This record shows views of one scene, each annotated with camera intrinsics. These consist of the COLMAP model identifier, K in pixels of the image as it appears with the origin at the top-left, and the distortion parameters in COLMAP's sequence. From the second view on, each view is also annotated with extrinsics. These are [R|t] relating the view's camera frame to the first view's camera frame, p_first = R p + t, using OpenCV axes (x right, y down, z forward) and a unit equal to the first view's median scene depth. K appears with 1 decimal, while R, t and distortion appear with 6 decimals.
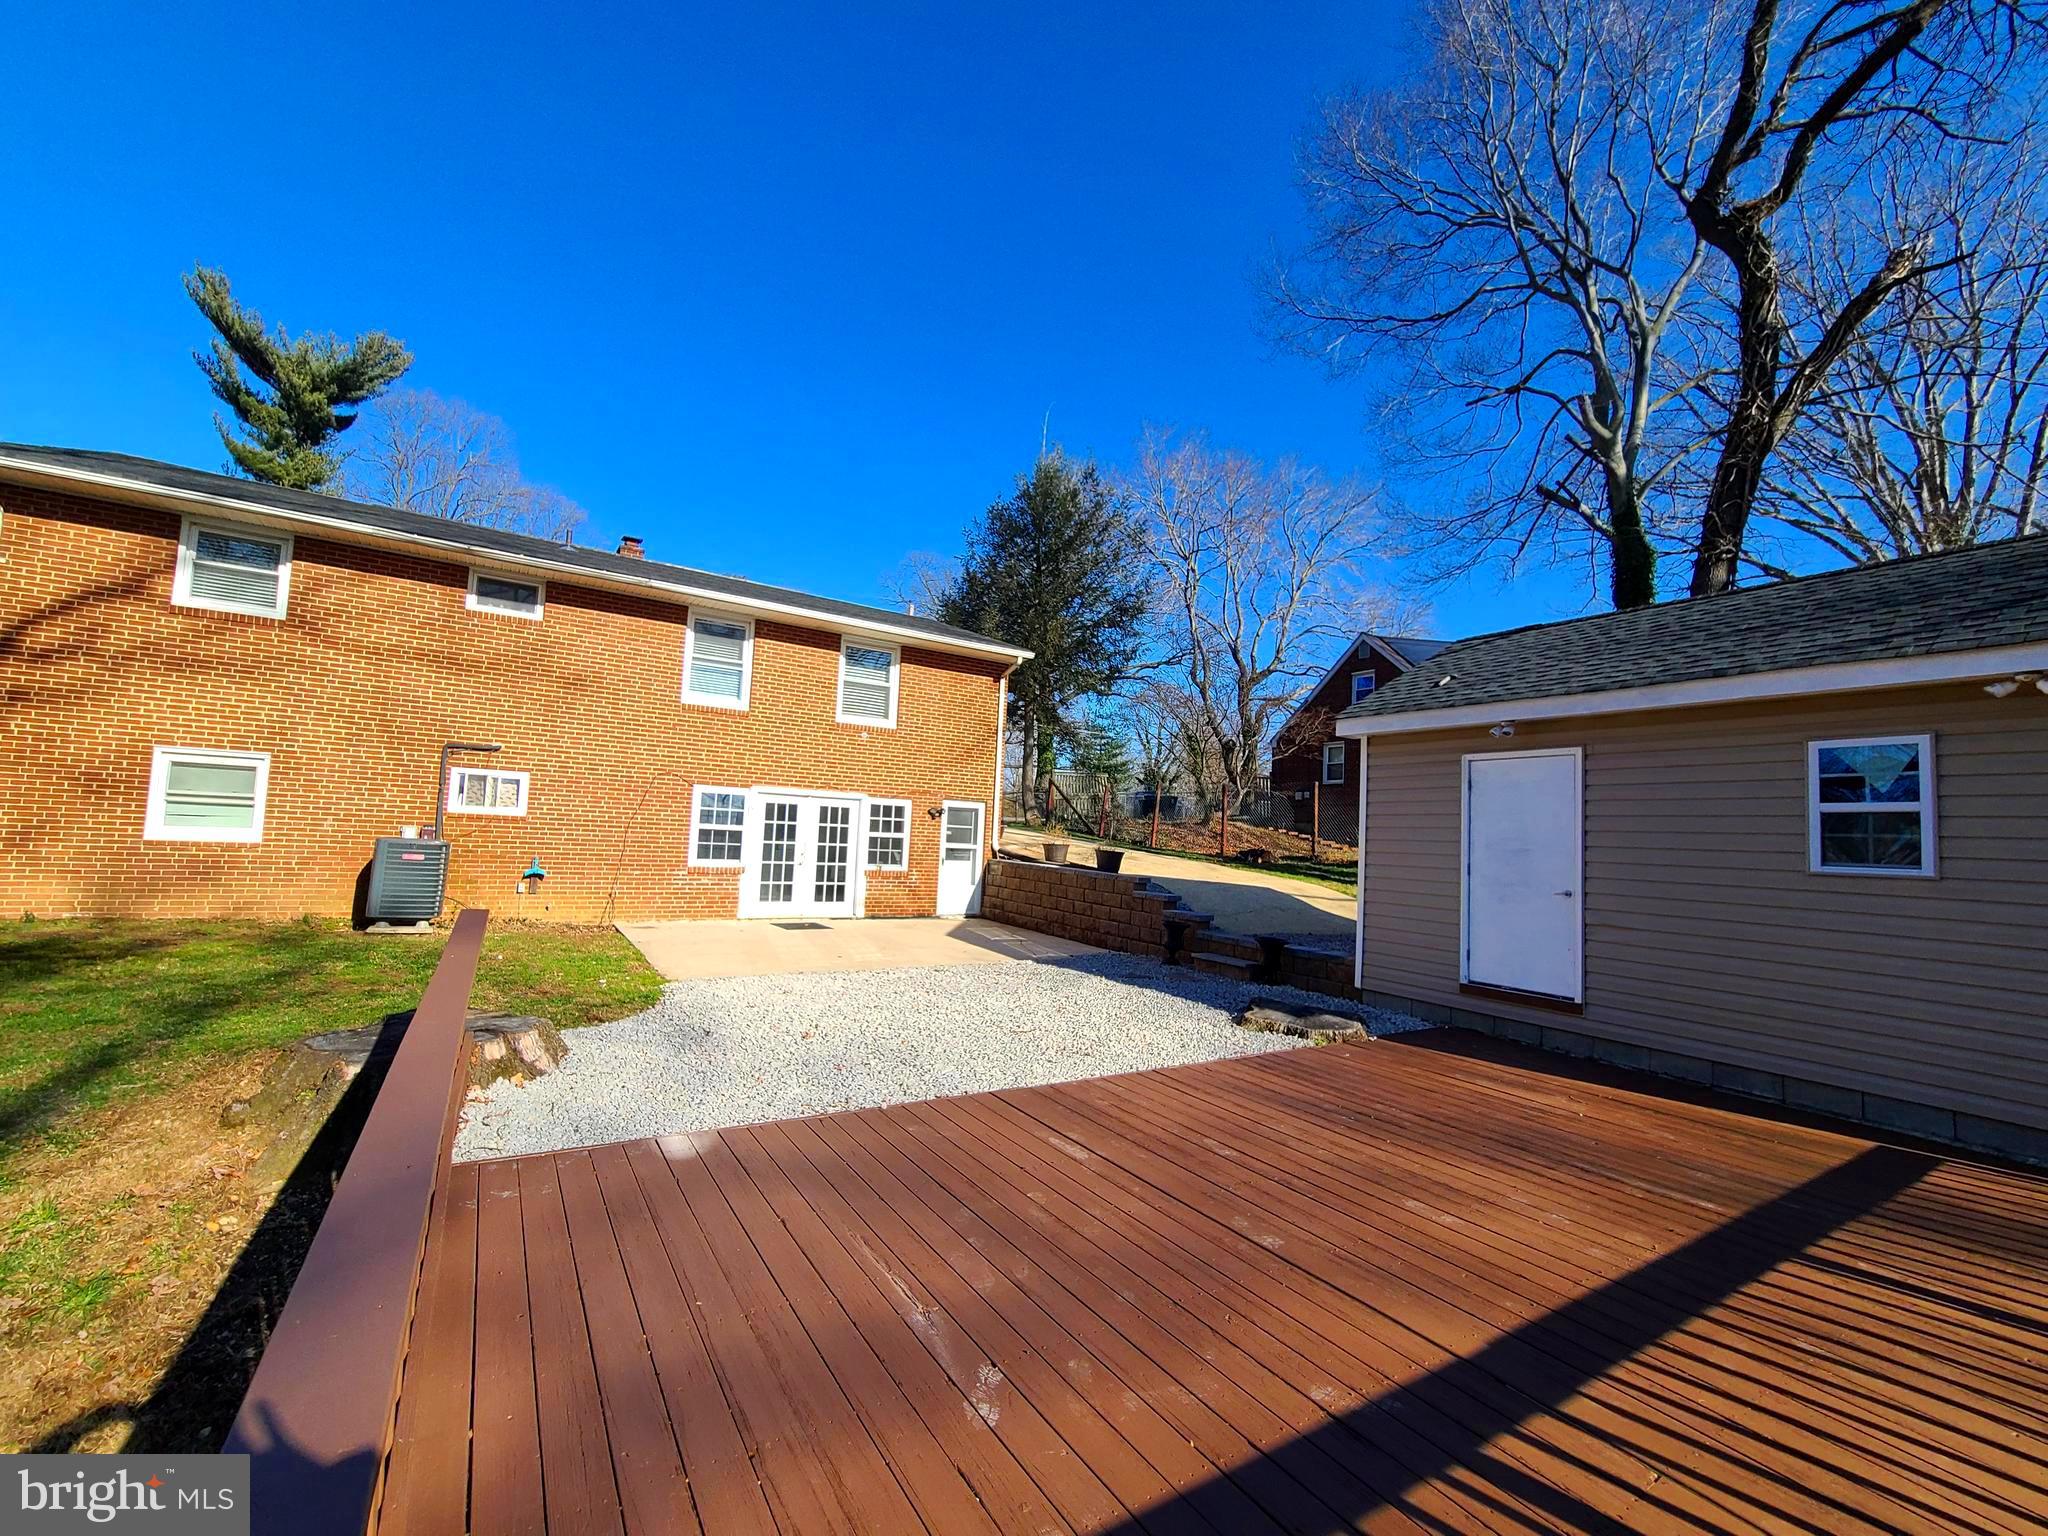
lens RADIAL K [[836.3, 0, 1029.6], [0, 836.3, 781.8], [0, 0, 1]] dist [-0.010568, 0.003461]
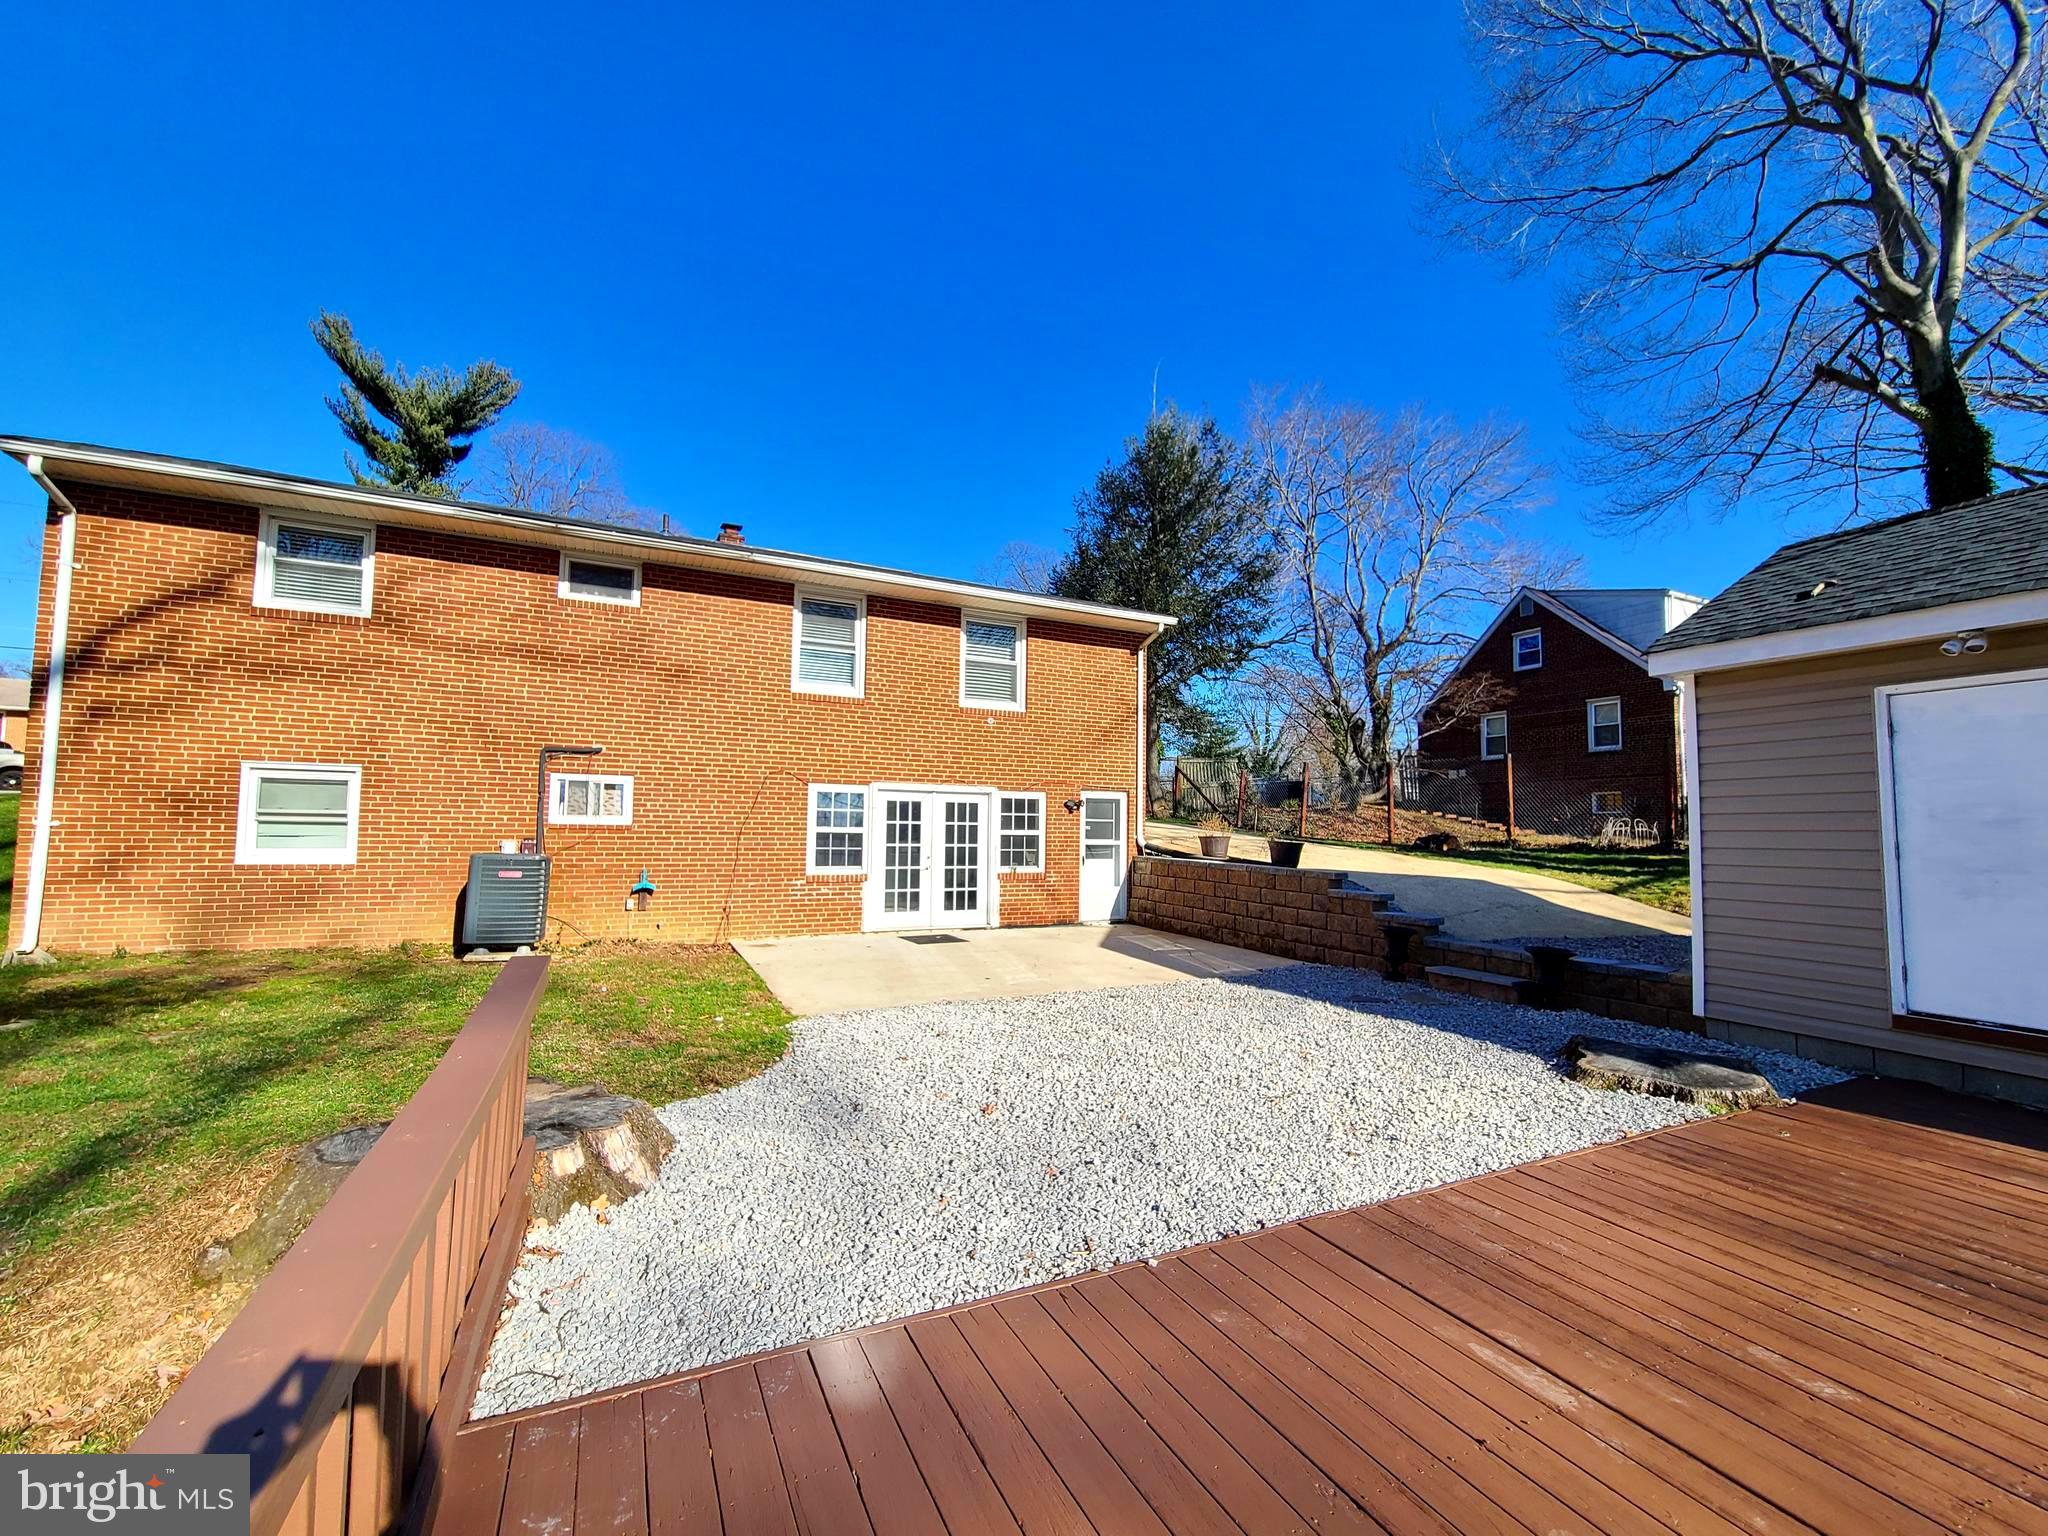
lens RADIAL K [[836.3, 0, 1033.4], [0, 836.3, 781.9], [0, 0, 1]] dist [-0.010568, 0.003461]
pose [[0.993290, -0.040397, -0.108367, -0.087690], [0.040936, 0.999158, 0.002750, 0.012479], [0.108165, -0.007168, 0.994107, 0.181282]]
